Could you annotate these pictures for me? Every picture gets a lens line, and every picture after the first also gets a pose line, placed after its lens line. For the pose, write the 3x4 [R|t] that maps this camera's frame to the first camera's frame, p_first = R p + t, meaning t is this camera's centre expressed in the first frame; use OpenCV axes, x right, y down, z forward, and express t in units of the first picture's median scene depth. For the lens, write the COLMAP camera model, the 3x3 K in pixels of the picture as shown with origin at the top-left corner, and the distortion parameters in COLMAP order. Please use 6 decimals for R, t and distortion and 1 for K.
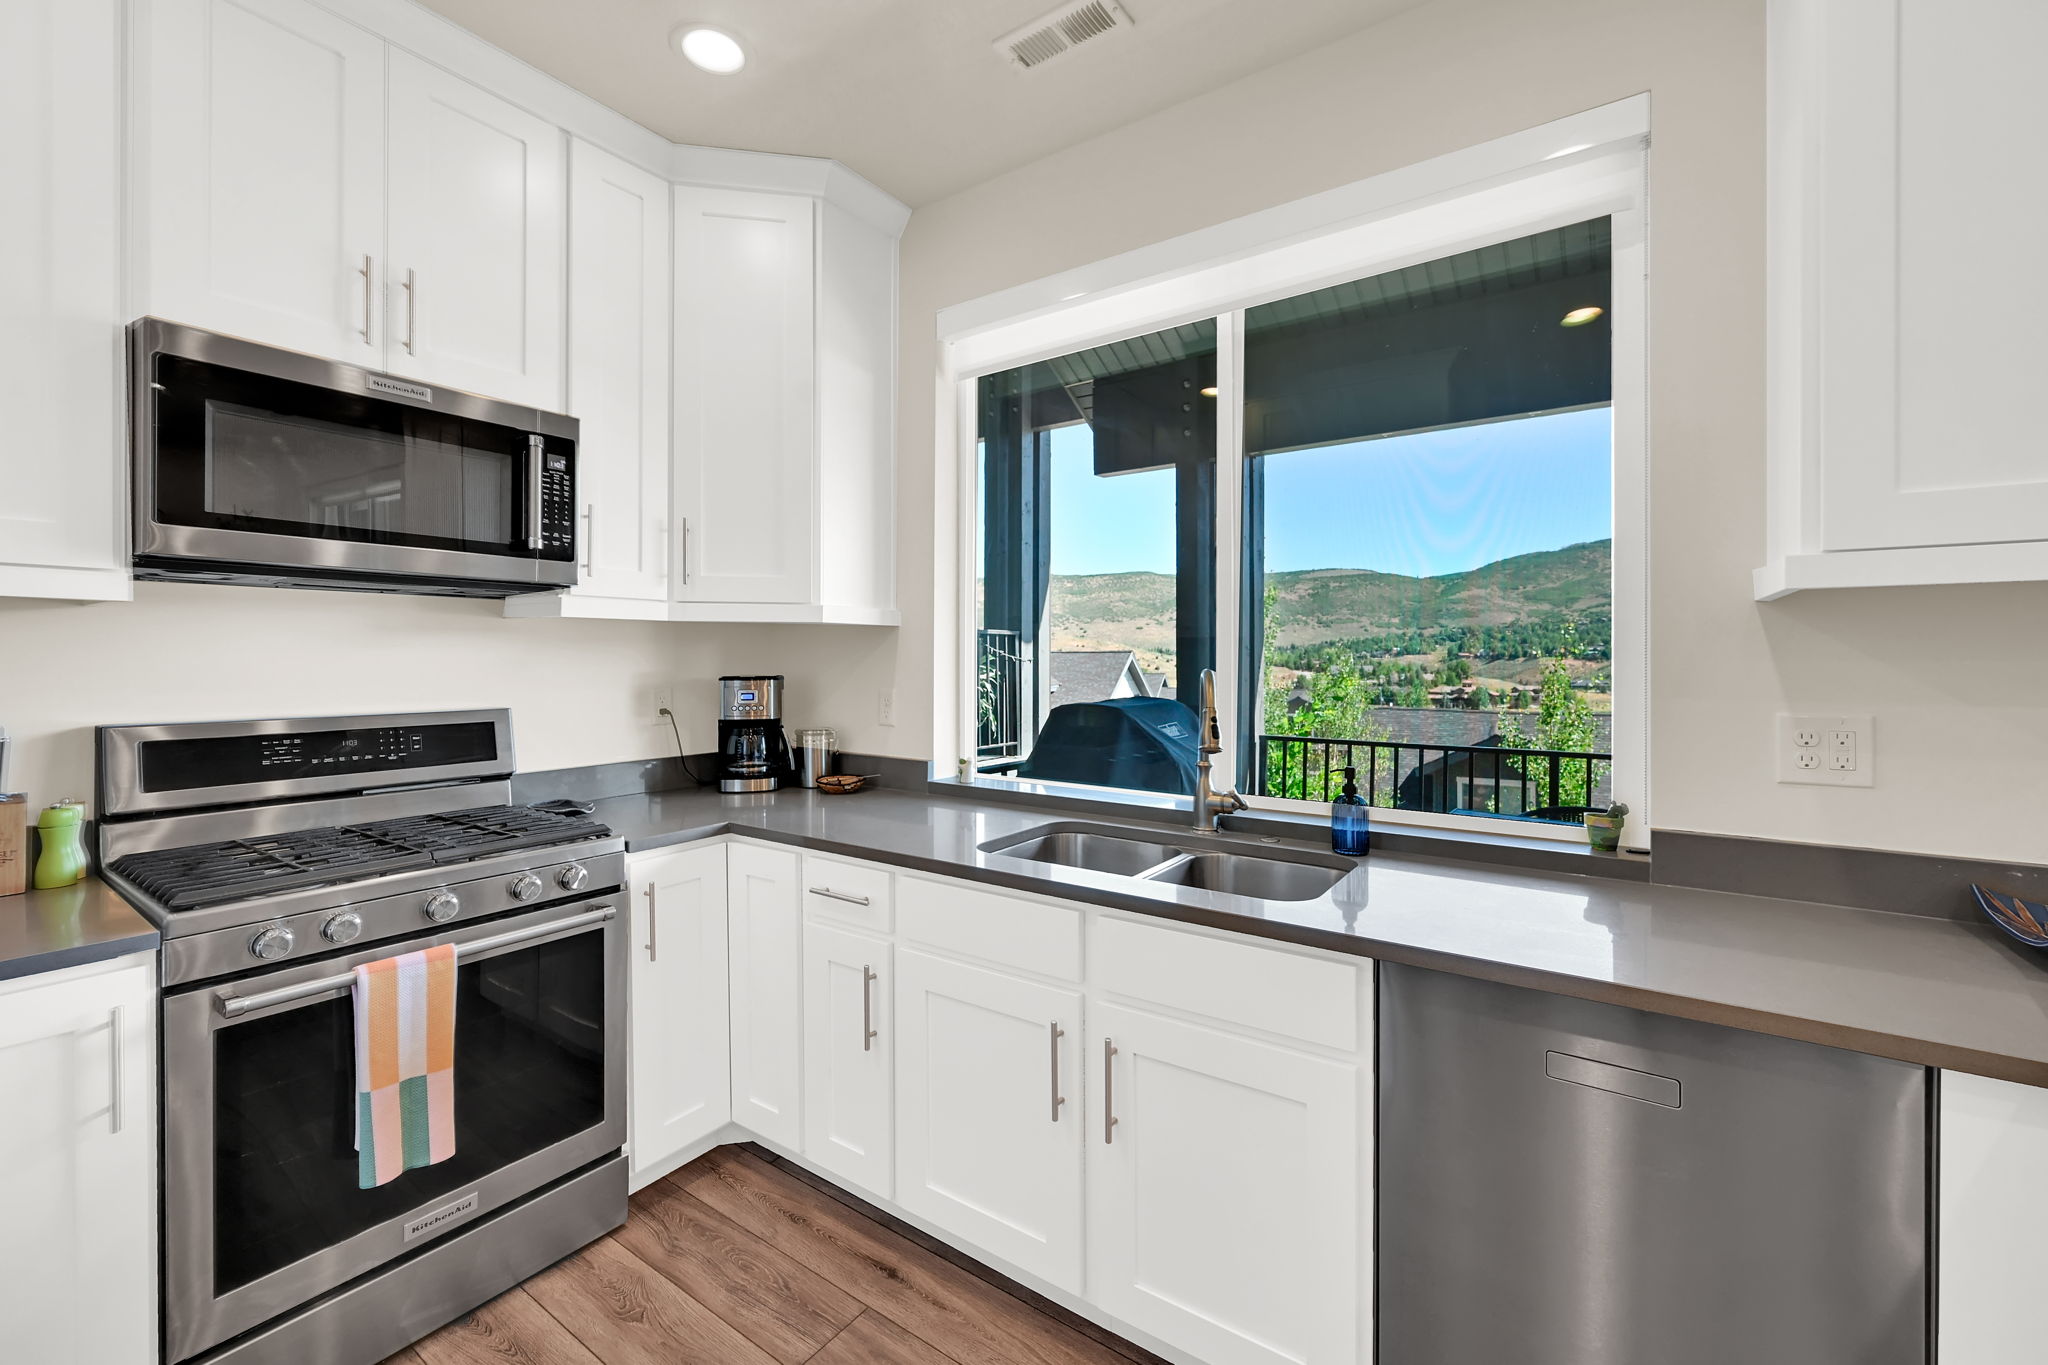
lens RADIAL K [[834.8, 0, 1037.1], [0, 834.8, 655.6], [0, 0, 1]] dist [-0.002023, -0.000073]
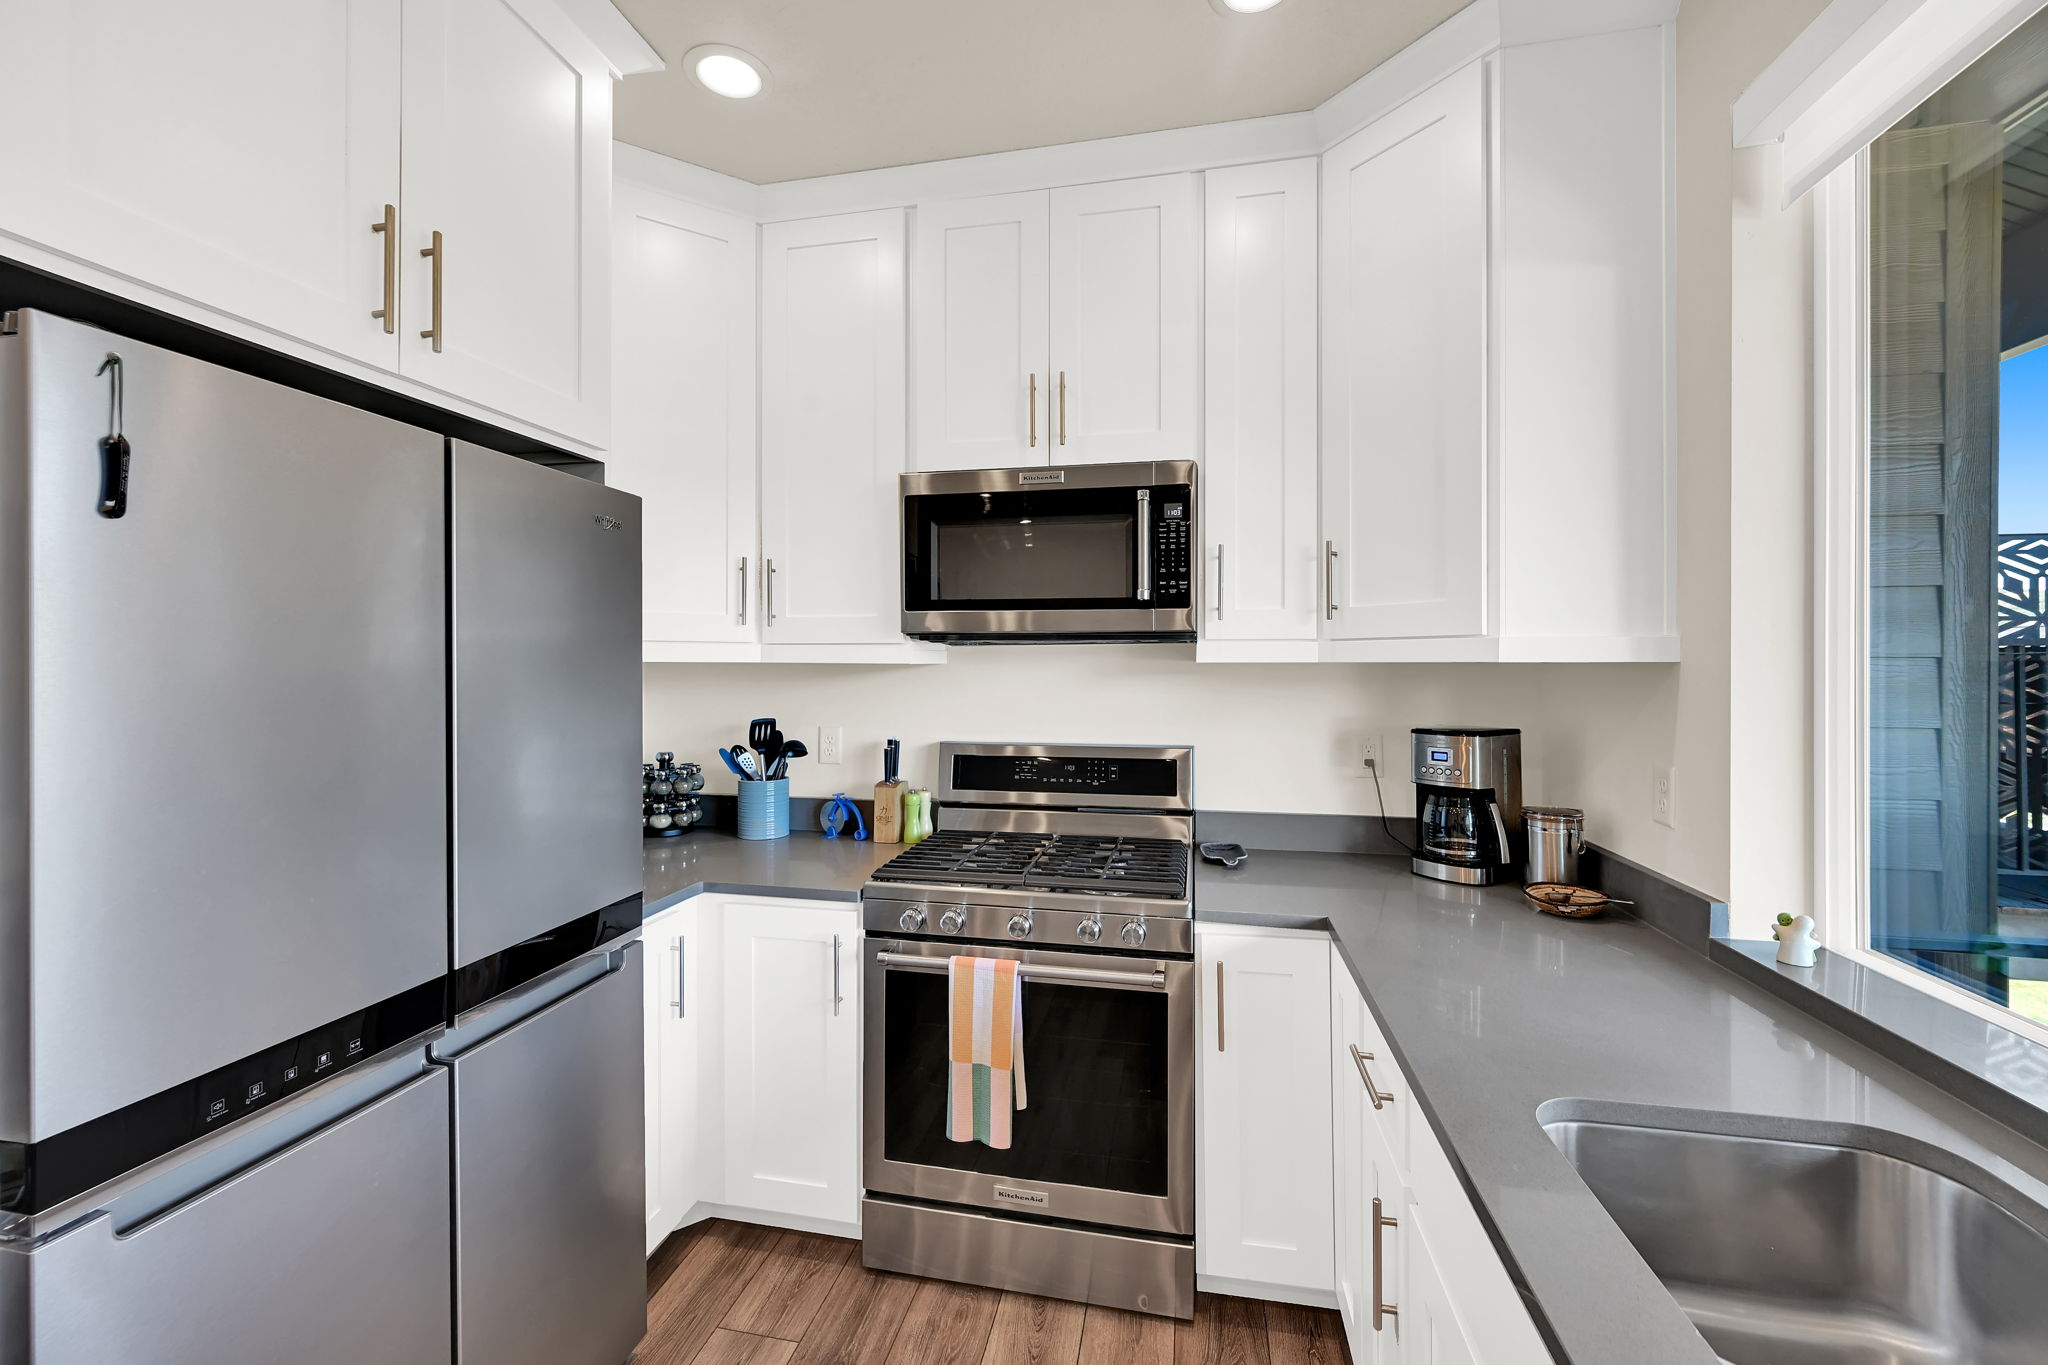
lens RADIAL K [[810.7, 0, 1030.2], [0, 810.7, 669.0], [0, 0, 1]] dist [0.002215, 0.000075]
pose [[0.390963, 0.000997, -0.920406, 0.260603], [-0.000231, 0.999999, 0.000985, -0.042932], [0.920406, -0.000173, 0.390963, 0.473953]]
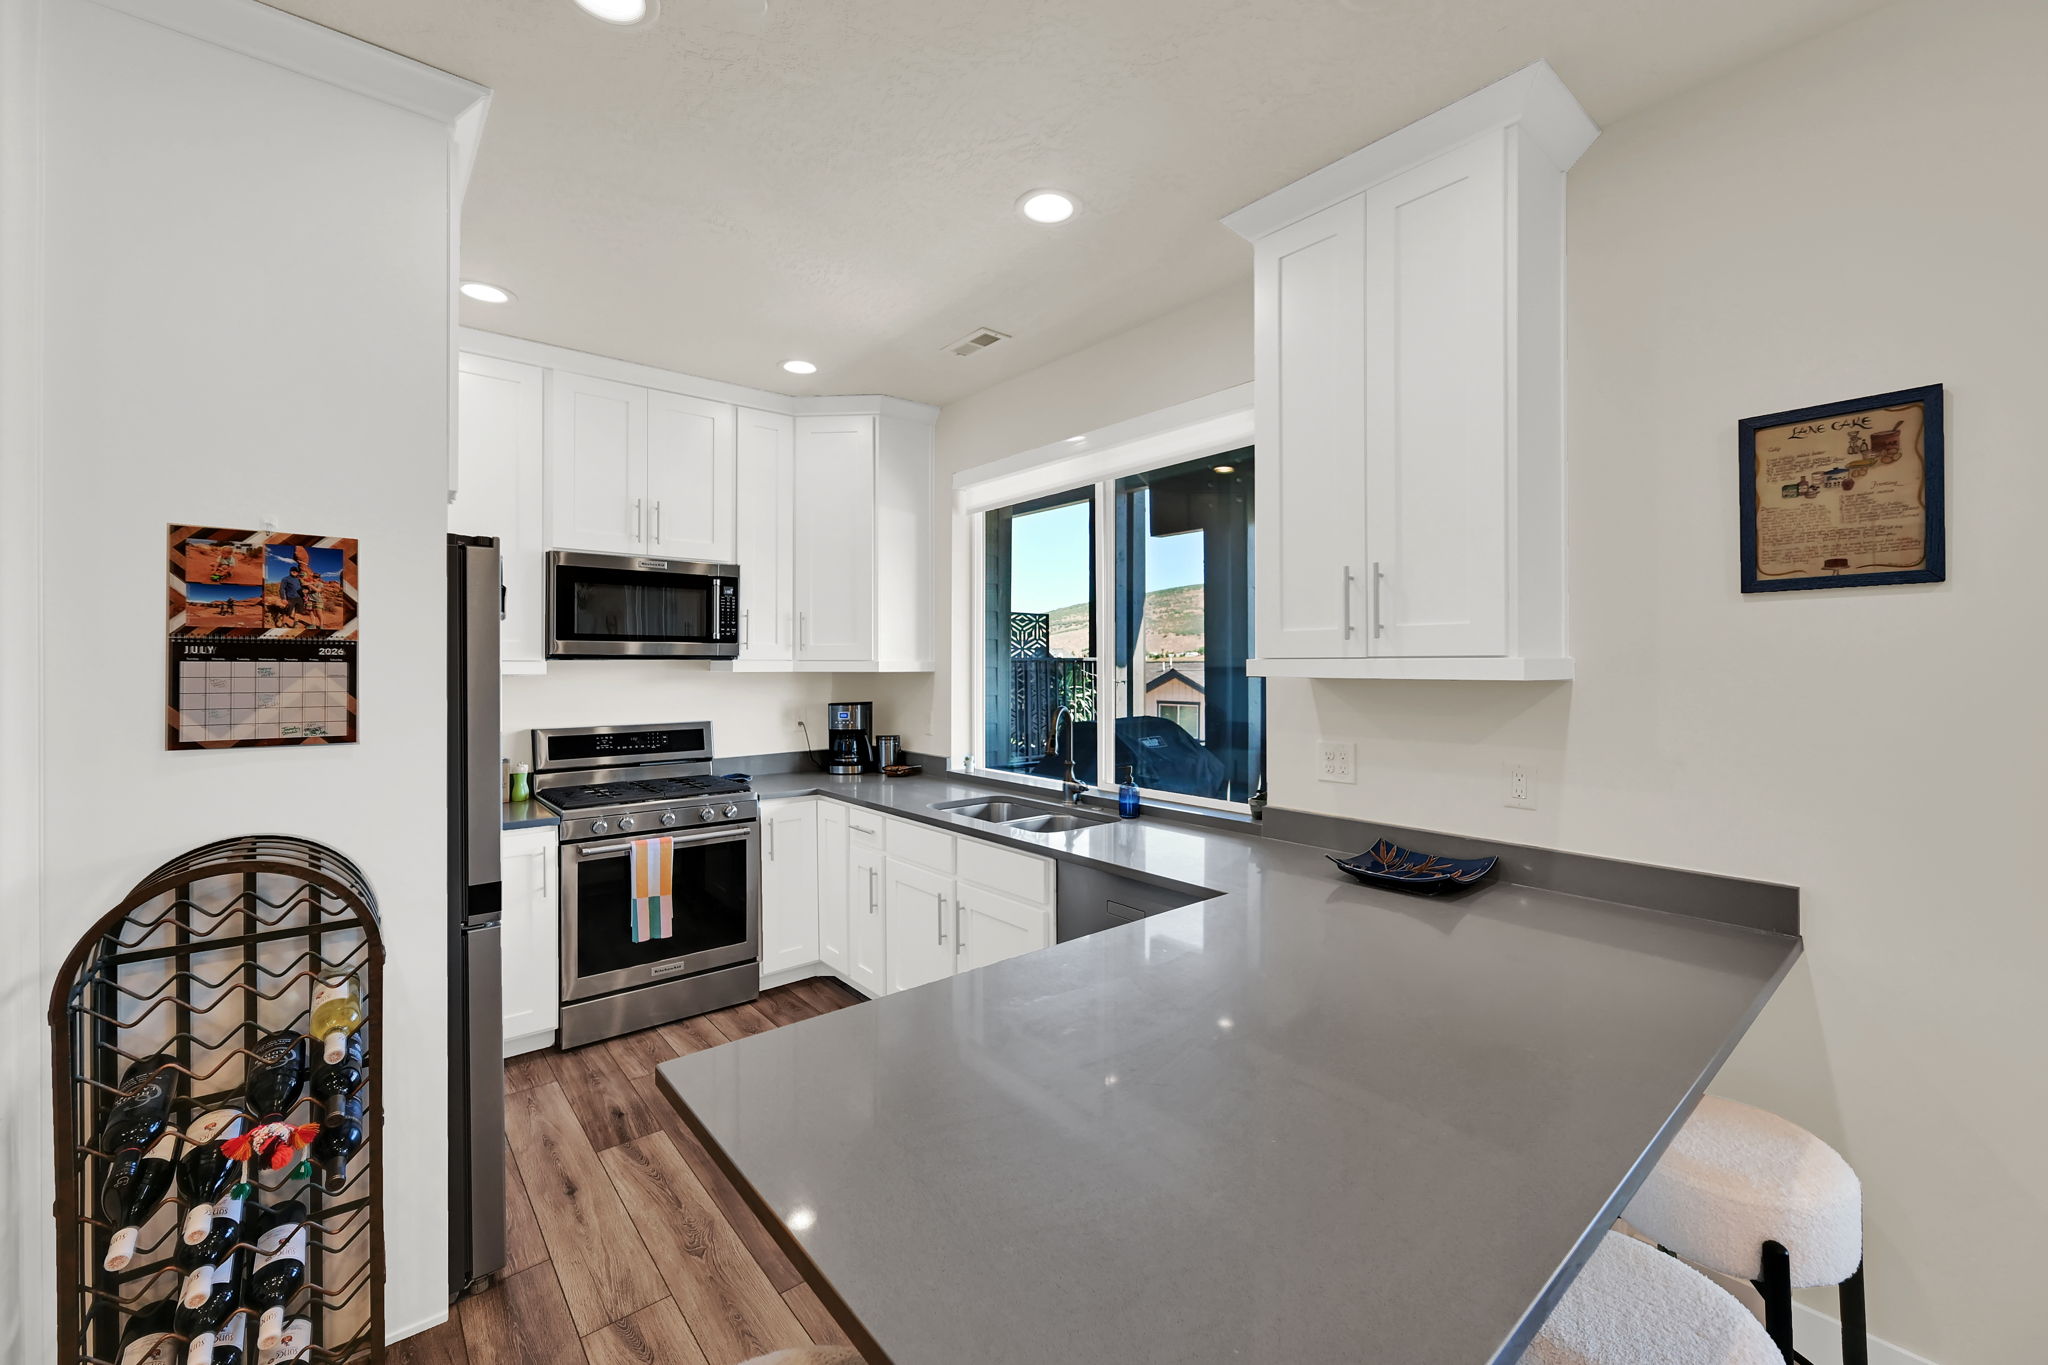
lens RADIAL K [[816.9, 0, 1040.0], [0, 816.9, 661.8], [0, 0, 1]] dist [-0.001619, -0.000170]
pose [[0.967275, -0.001558, -0.253726, 0.572806], [0.001132, 0.999998, -0.001828, -0.069947], [0.253728, 0.001481, 0.967274, -0.599964]]
